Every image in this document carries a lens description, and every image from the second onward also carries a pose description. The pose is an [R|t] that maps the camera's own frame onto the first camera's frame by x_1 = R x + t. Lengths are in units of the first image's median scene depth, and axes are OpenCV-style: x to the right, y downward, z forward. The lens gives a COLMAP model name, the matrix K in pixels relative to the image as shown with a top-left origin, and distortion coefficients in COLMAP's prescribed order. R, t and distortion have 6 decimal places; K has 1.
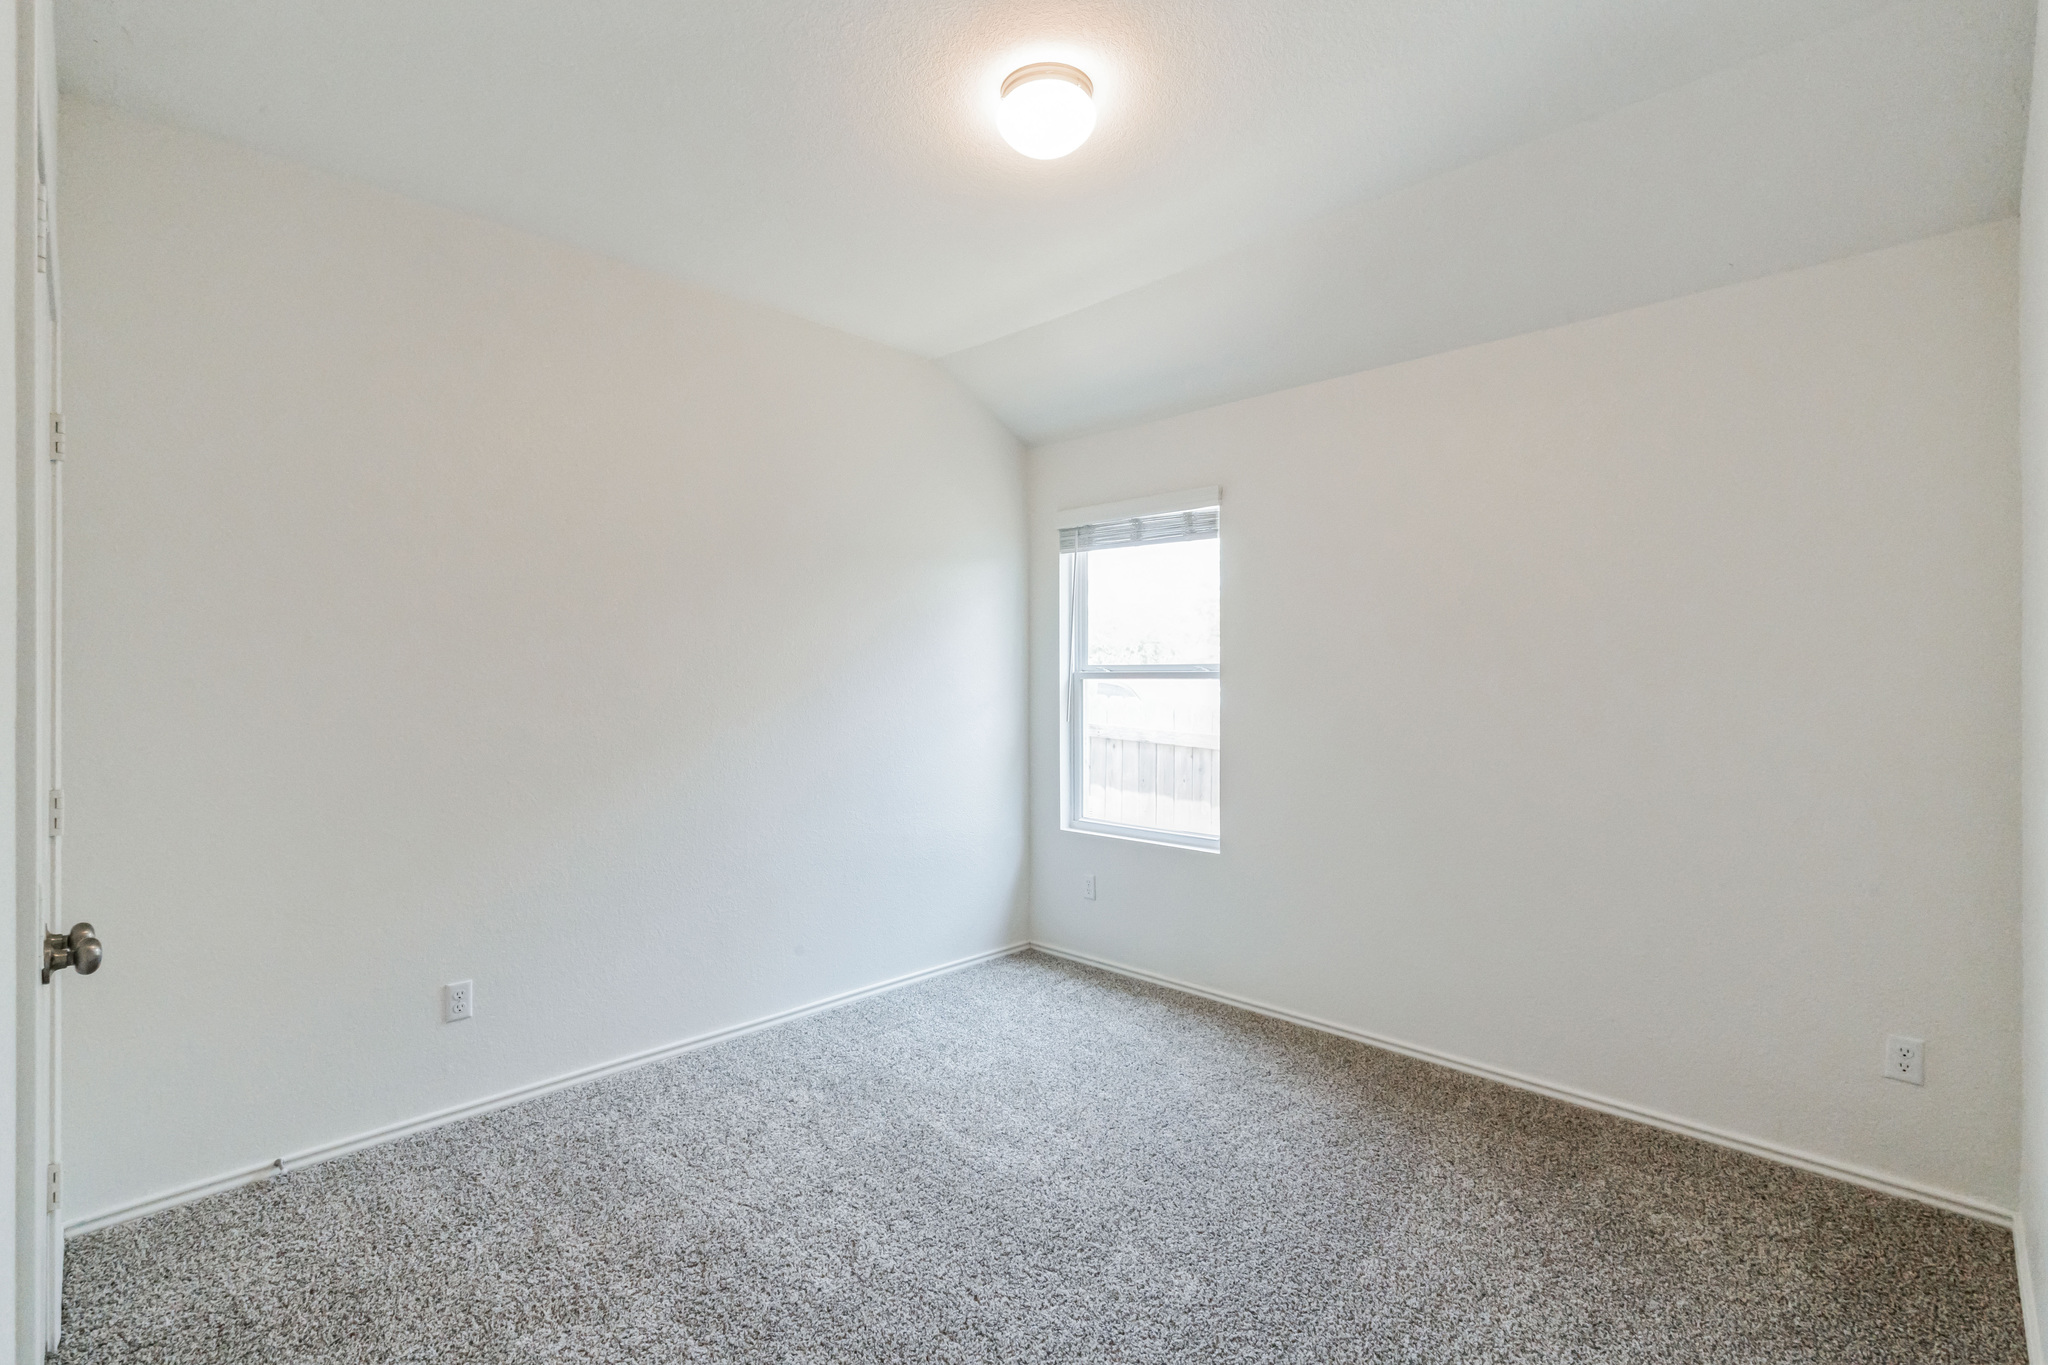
lens RADIAL K [[924.9, 0, 1023.7], [0, 924.9, 676.4], [0, 0, 1]] dist [0.000340, 0.000108]
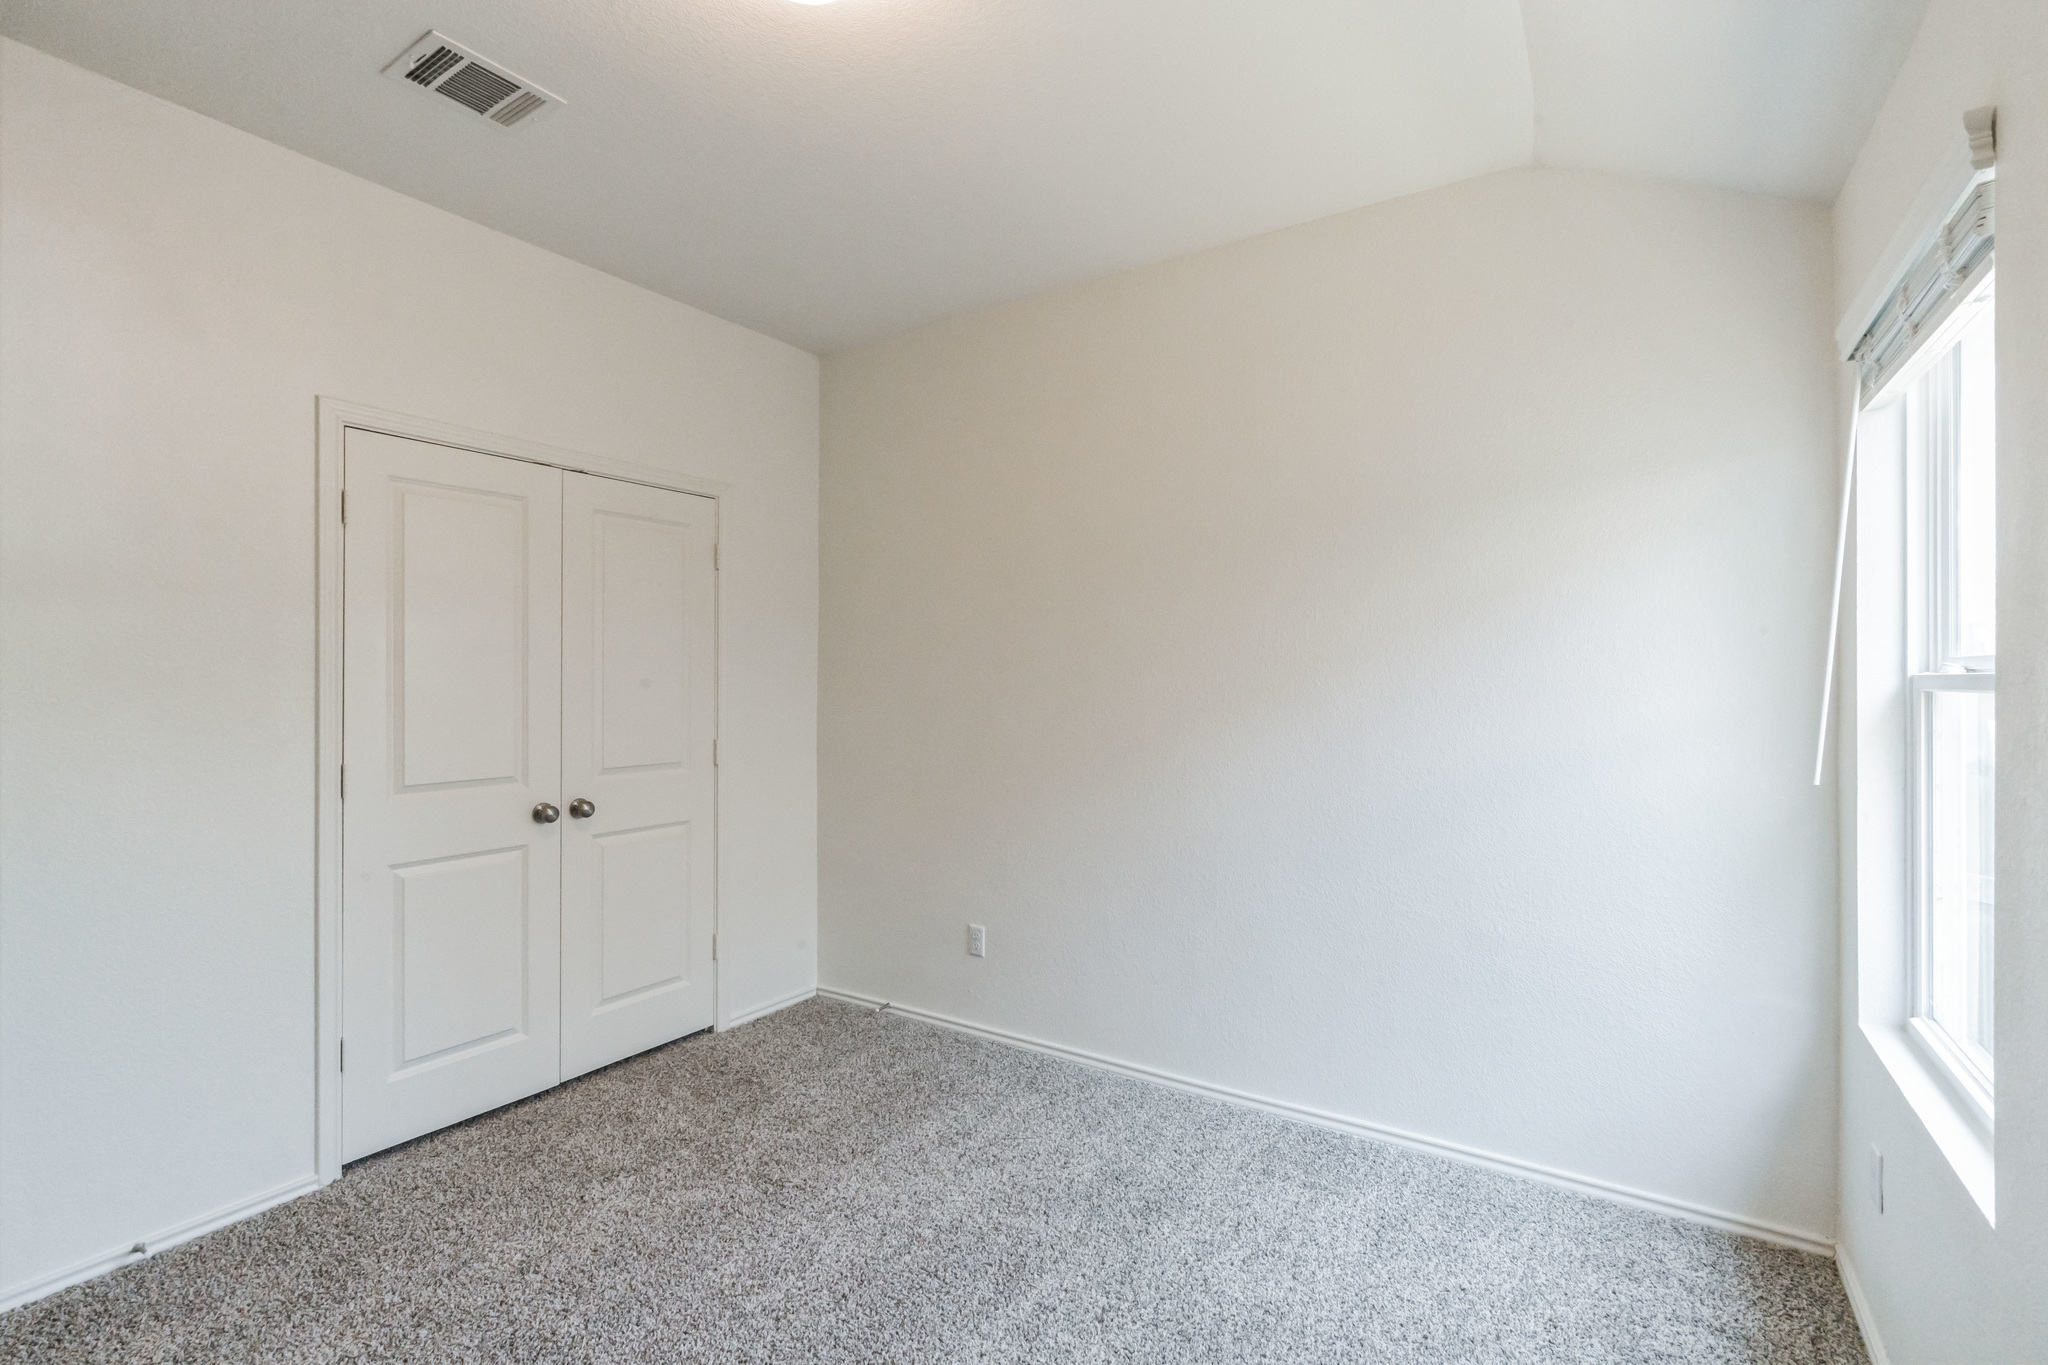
lens RADIAL K [[924.9, 0, 1023.7], [0, 924.9, 676.4], [0, 0, 1]] dist [0.000340, 0.000108]
pose [[0.201199, 0.000258, -0.979550, 0.548588], [0.001966, 0.999998, 0.000668, -0.006123], [0.979548, -0.002060, 0.201198, 0.712184]]
